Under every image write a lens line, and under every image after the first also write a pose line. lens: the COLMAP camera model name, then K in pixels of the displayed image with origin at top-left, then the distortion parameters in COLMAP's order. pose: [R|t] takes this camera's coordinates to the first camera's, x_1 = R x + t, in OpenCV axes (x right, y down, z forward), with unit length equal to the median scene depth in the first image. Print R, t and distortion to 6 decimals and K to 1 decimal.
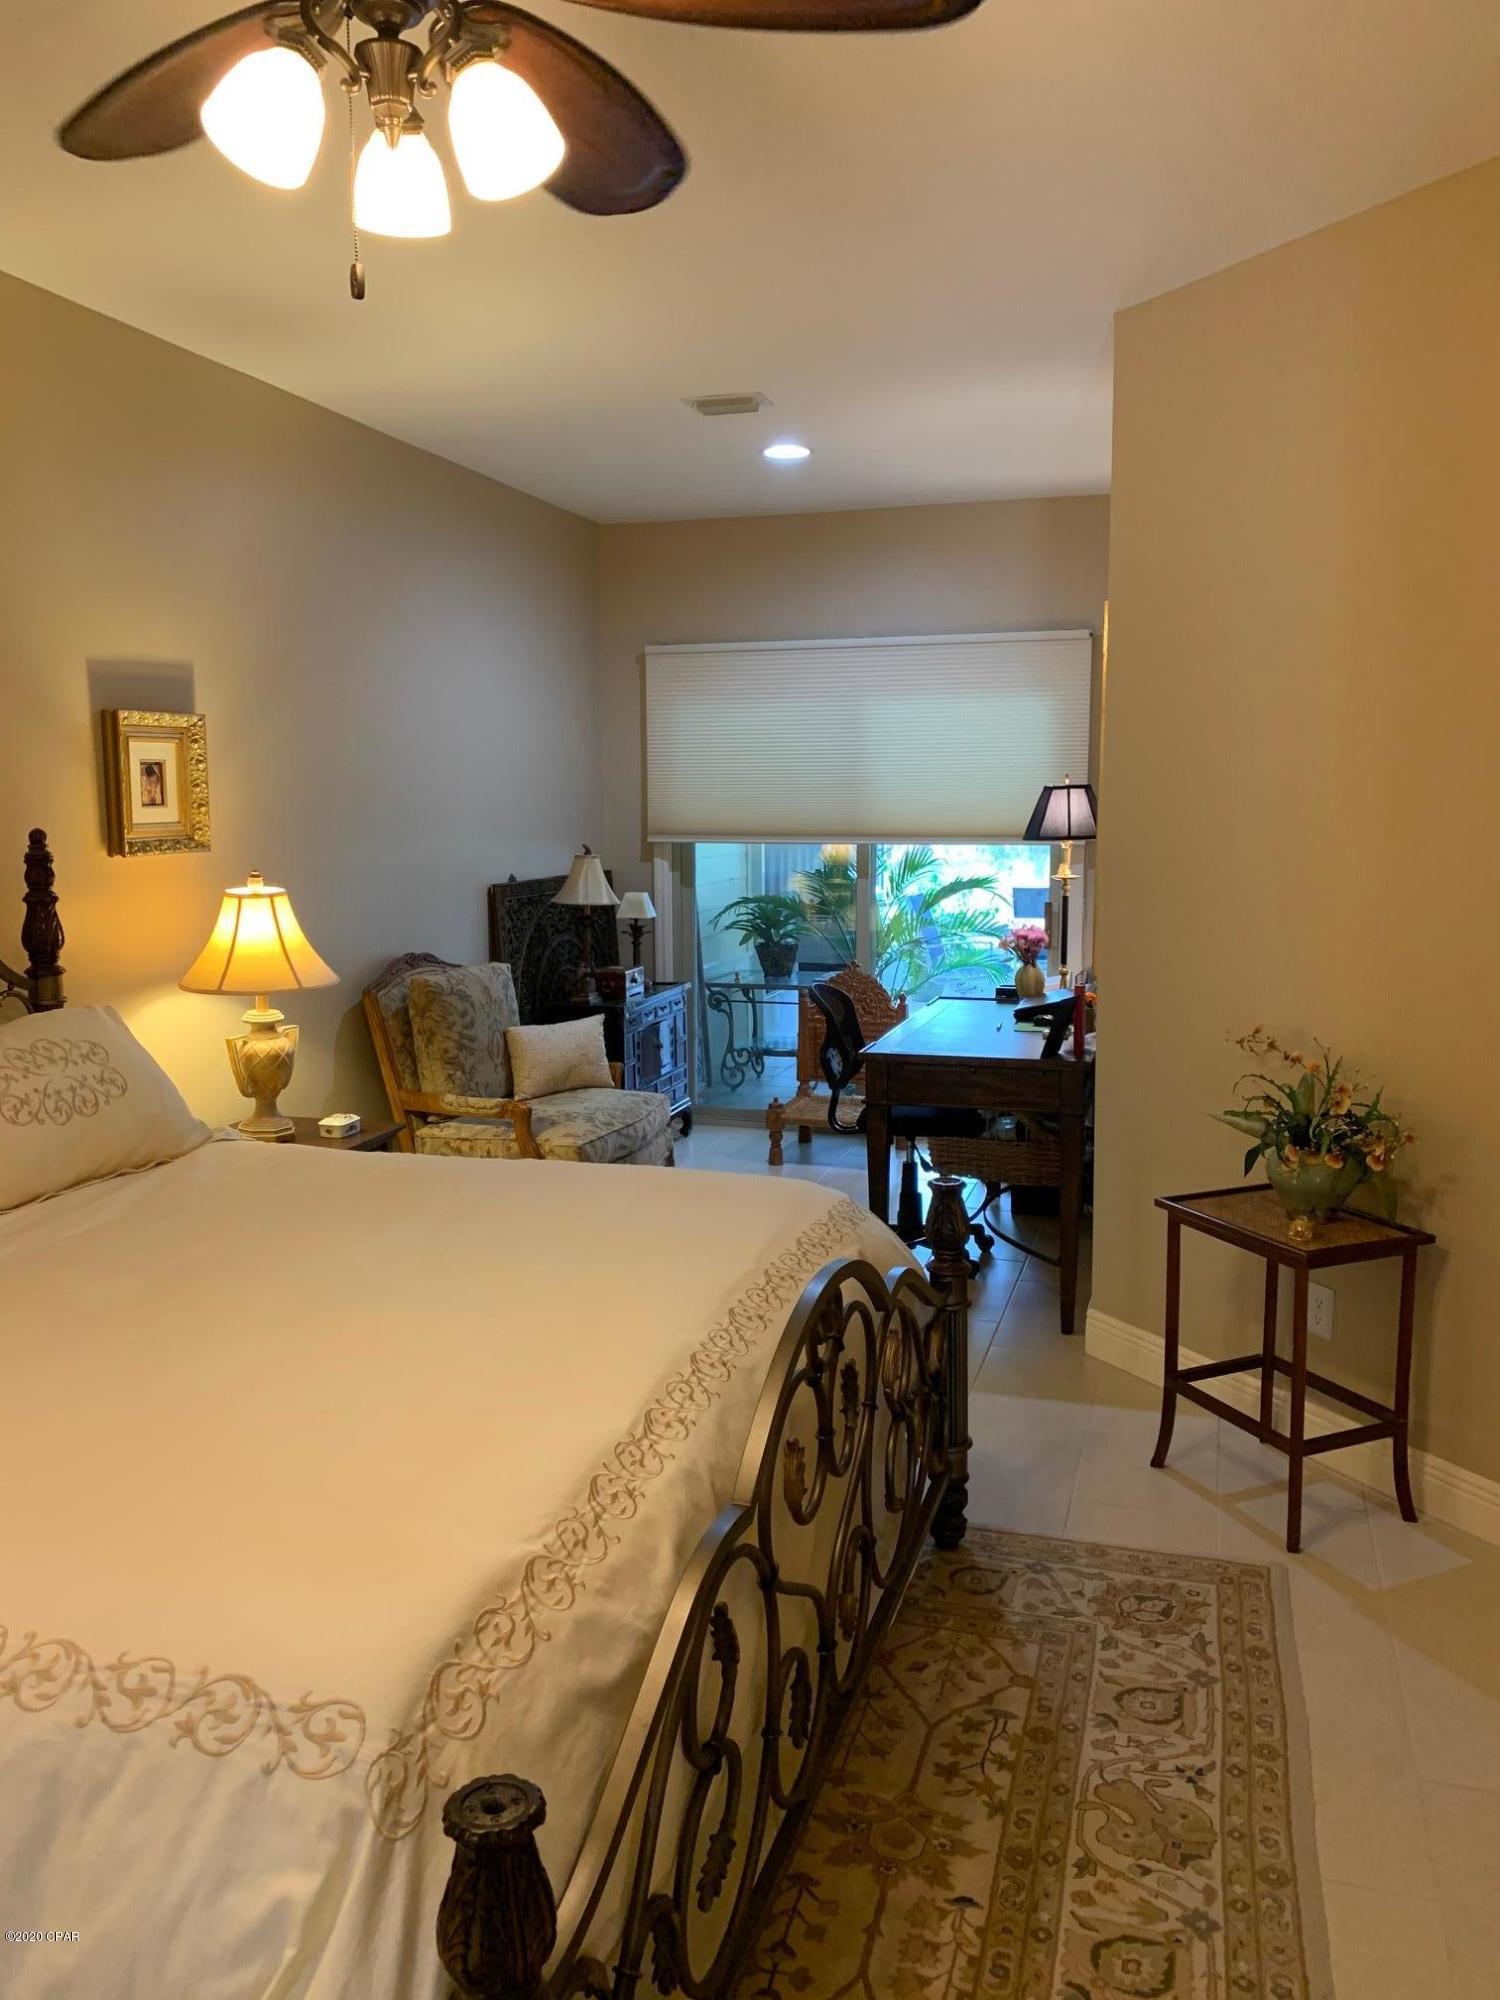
lens RADIAL K [[1543.2, 0, 749.3], [0, 1543.2, 989.9], [0, 0, 1]] dist [0.046932, -0.063728]
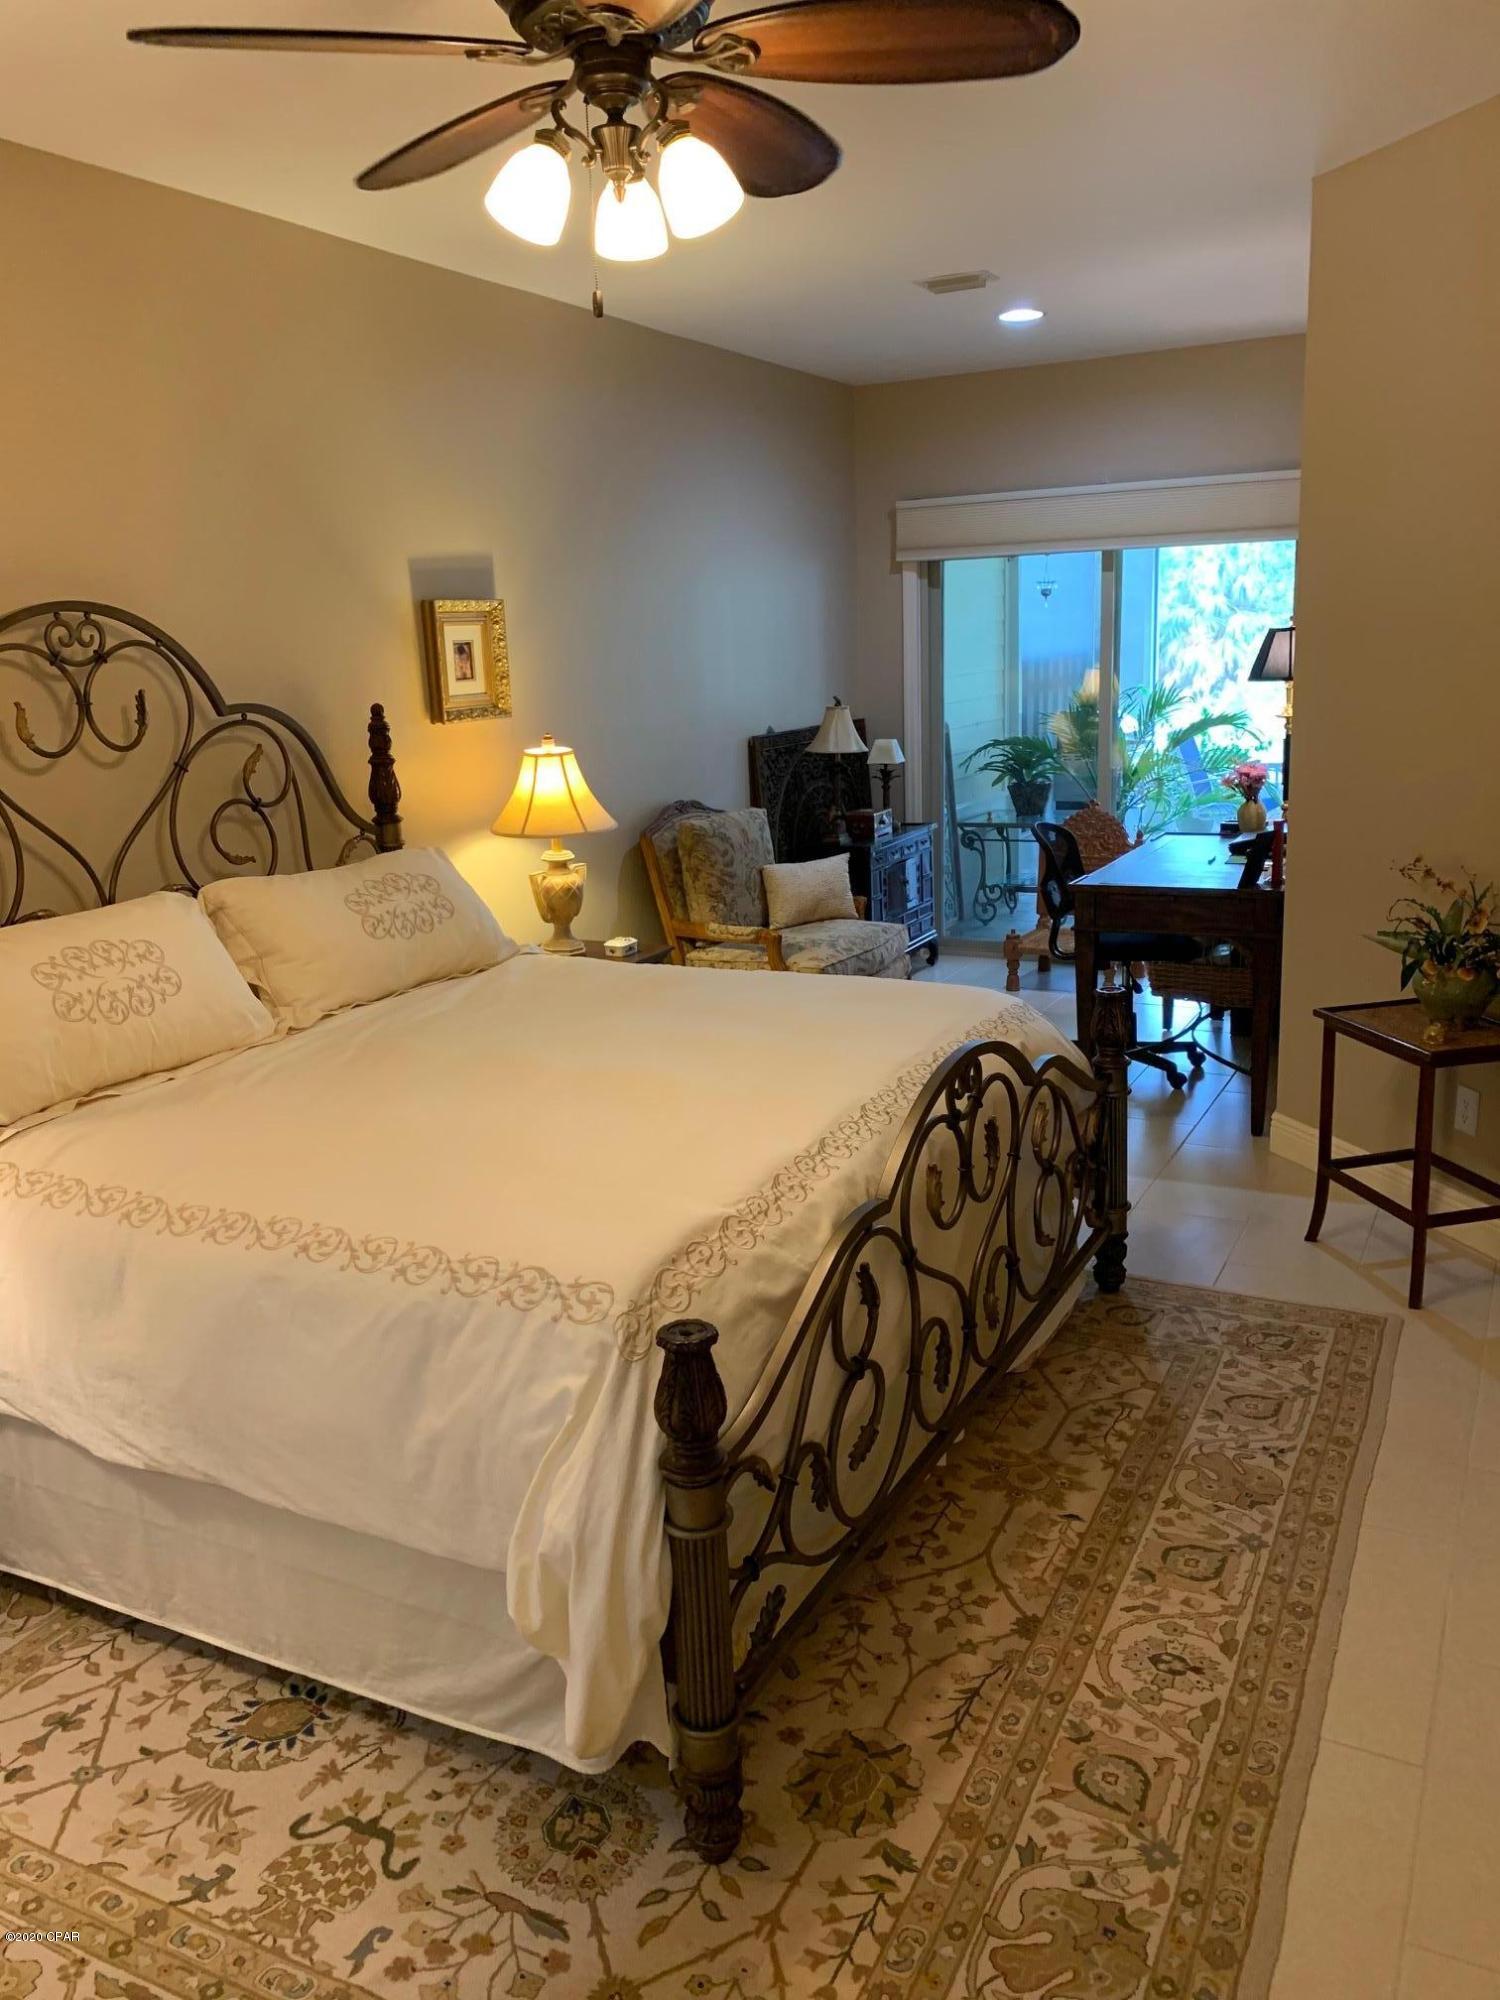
lens RADIAL K [[1515.0, 0, 750.0], [0, 1515.0, 1000.0], [0, 0, 1]] dist [0.135881, -0.329836]
pose [[0.982811, 0.009514, -0.184371, 0.075054], [0.010886, 0.993947, 0.109322, 0.001291], [0.184295, -0.109449, 0.976758, -0.199306]]
